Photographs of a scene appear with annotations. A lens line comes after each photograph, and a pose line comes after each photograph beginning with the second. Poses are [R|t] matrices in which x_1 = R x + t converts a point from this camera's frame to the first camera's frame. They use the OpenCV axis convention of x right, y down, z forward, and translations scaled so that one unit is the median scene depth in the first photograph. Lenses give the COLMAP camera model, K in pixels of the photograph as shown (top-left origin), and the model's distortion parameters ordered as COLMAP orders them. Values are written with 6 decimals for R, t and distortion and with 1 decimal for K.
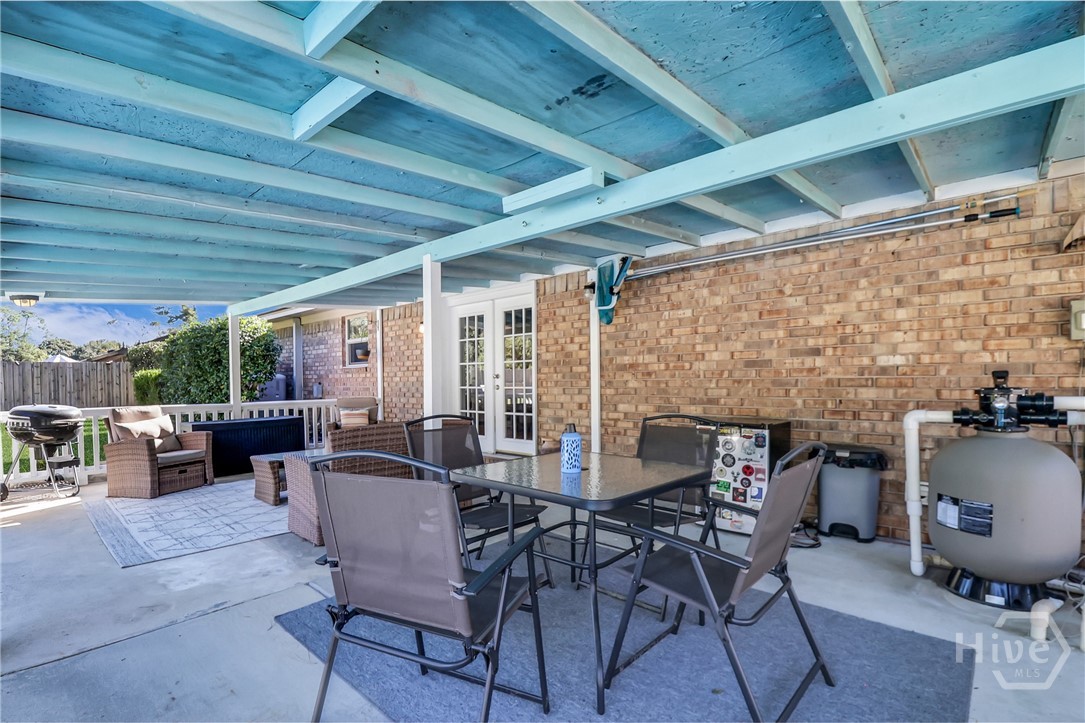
lens RADIAL K [[506.8, 0, 543.4], [0, 506.8, 389.8], [0, 0, 1]] dist [-0.000979, -0.000121]
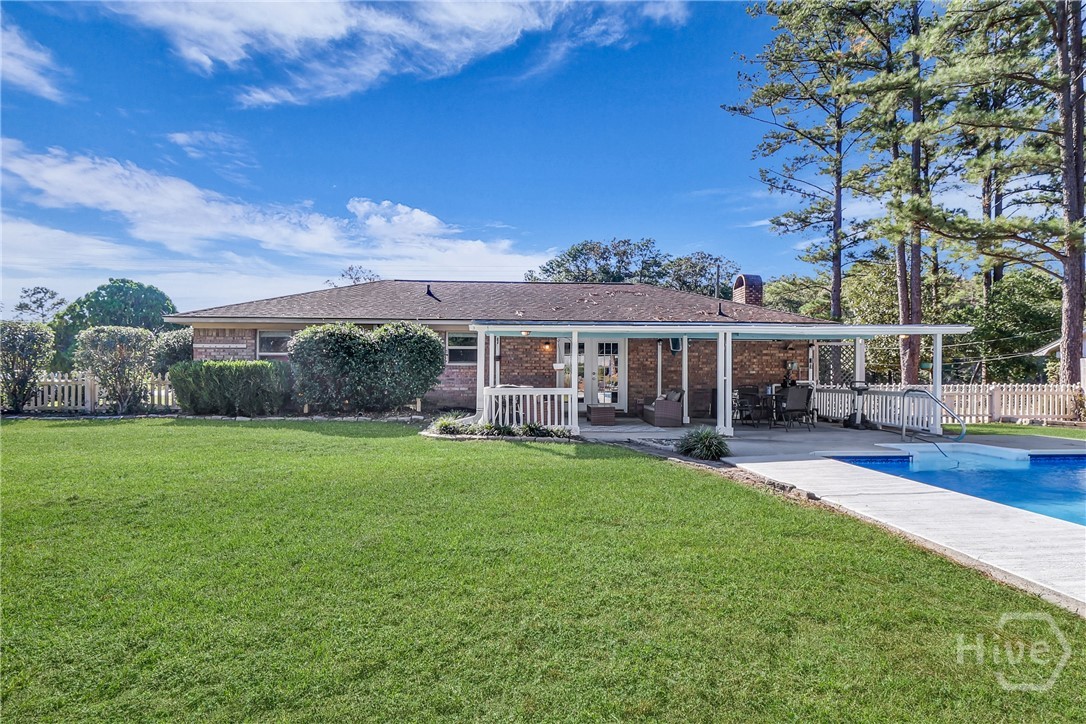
lens RADIAL K [[505.1, 0, 548.7], [0, 505.1, 390.1], [0, 0, 1]] dist [-0.000222, -0.012942]
pose [[0.702348, -0.002123, 0.711830, -2.202878], [0.001627, 0.999998, 0.001378, 0.049375], [-0.711832, 0.000190, 0.702350, -0.417659]]
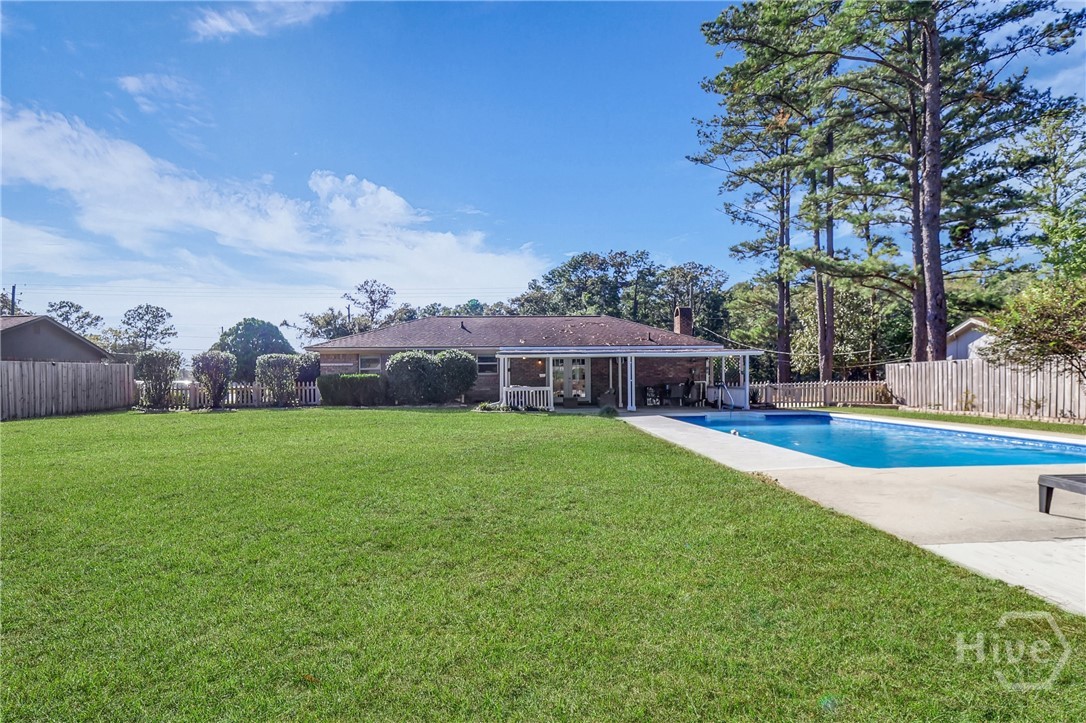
lens RADIAL K [[518.2, 0, 555.8], [0, 518.2, 394.1], [0, 0, 1]] dist [0.000163, -0.010843]
pose [[0.701788, -0.011757, 0.712289, -3.310151], [0.015234, 0.999883, 0.001494, 0.088688], [-0.712223, 0.009803, 0.701885, -1.675779]]
